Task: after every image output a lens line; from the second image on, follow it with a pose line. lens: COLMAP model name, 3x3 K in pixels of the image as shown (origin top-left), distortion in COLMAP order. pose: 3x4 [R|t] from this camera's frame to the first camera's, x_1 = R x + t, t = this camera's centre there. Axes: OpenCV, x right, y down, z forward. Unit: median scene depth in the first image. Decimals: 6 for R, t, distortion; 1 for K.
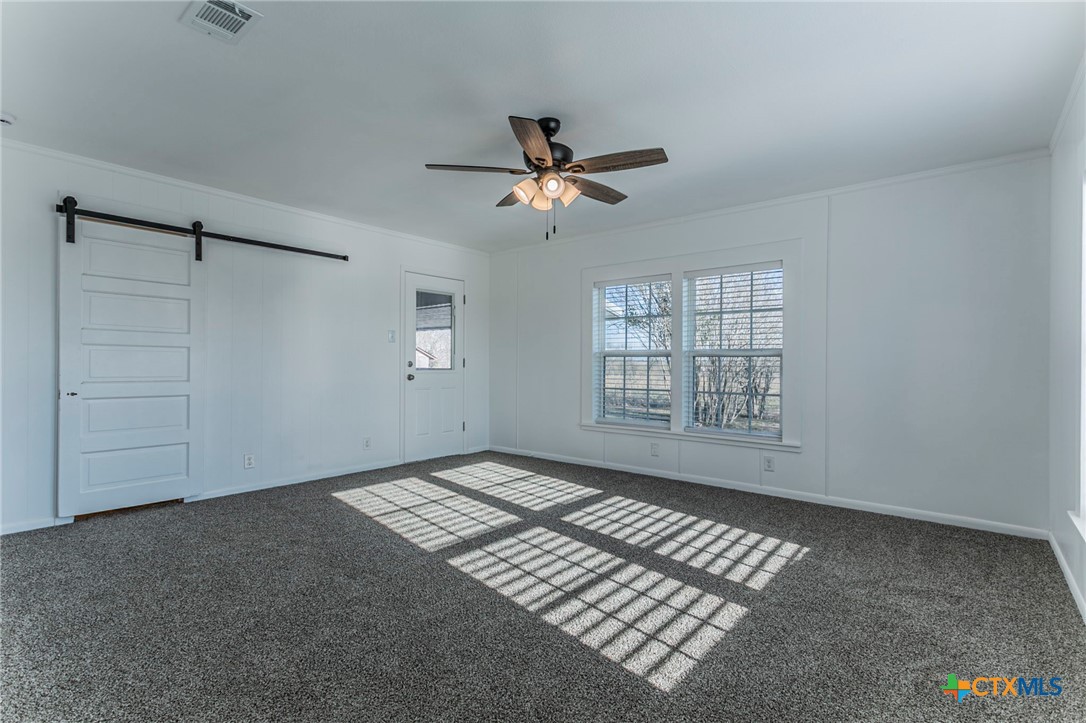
lens RADIAL K [[509.7, 0, 537.1], [0, 509.7, 361.9], [0, 0, 1]] dist [0.019064, 0.000374]
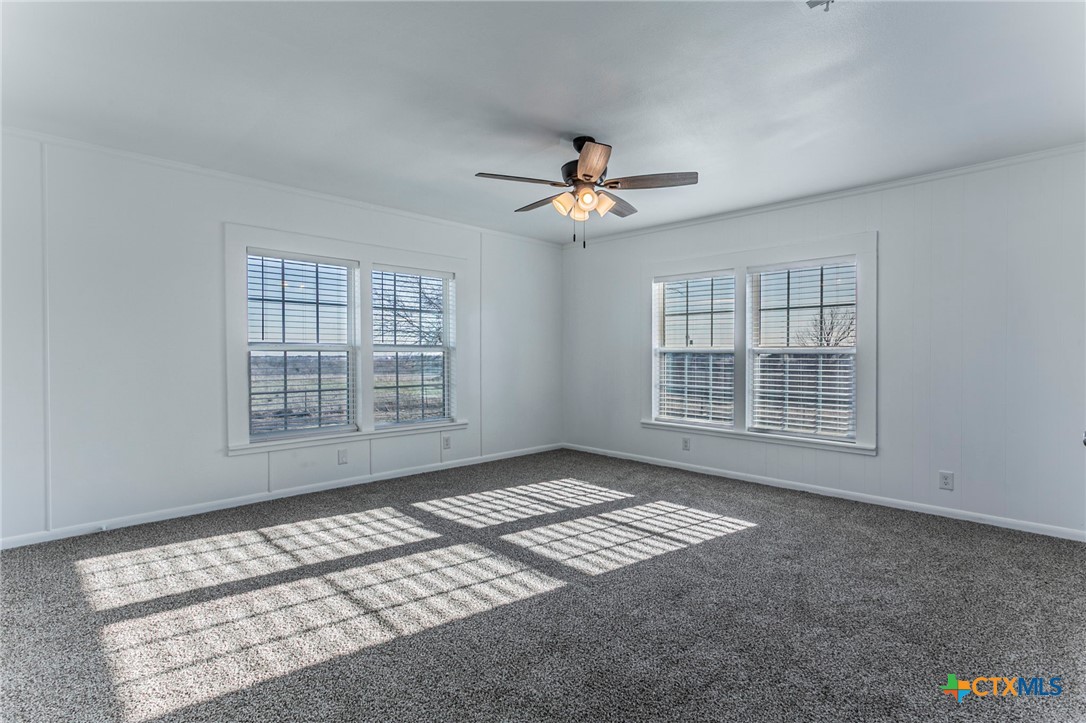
lens RADIAL K [[527.0, 0, 549.8], [0, 527.0, 352.5], [0, 0, 1]] dist [0.020386, 0.000012]
pose [[0.080276, -0.000188, 0.996773, -0.973317], [-0.006914, 0.999976, 0.000746, -0.017806], [-0.996749, -0.006951, 0.080273, 0.846574]]
